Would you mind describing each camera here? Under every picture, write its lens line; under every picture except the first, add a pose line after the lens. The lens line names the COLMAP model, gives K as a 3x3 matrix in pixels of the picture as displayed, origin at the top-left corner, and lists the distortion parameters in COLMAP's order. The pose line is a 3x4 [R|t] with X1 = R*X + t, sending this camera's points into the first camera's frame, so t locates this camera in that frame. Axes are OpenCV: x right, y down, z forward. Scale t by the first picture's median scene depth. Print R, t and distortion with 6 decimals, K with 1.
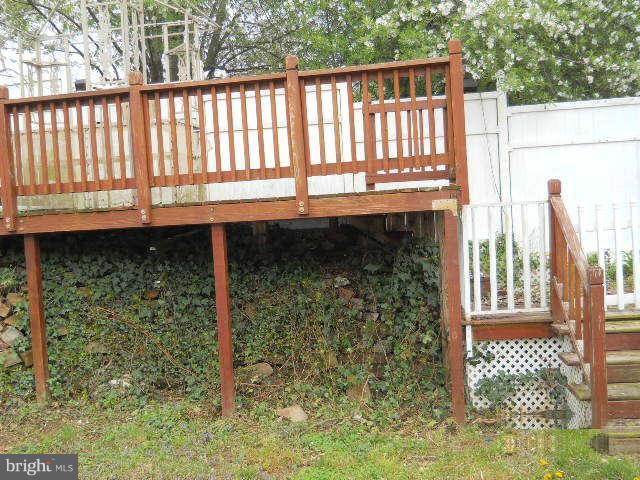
lens RADIAL K [[747.8, 0, 320.0], [0, 747.8, 240.0], [0, 0, 1]] dist [-0.014049, -0.013992]
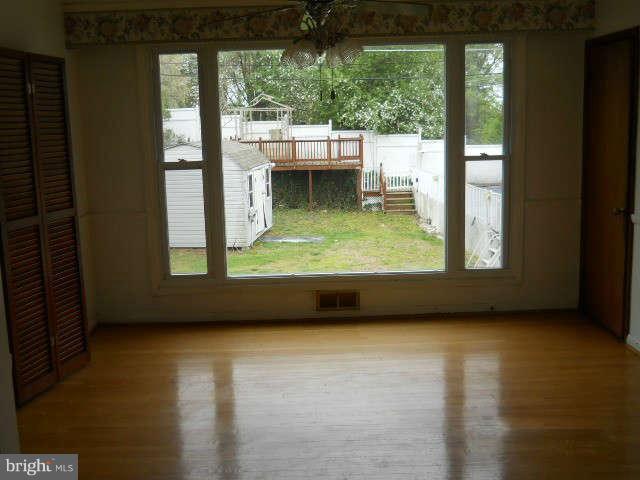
lens RADIAL K [[747.8, 0, 320.0], [0, 747.8, 240.0], [0, 0, 1]] dist [-0.014049, -0.013992]
pose [[0.992293, 0.015557, 0.122931, -0.640880], [-0.032389, 0.990161, 0.136132, -0.224305], [-0.119603, -0.139064, 0.983034, -3.637135]]
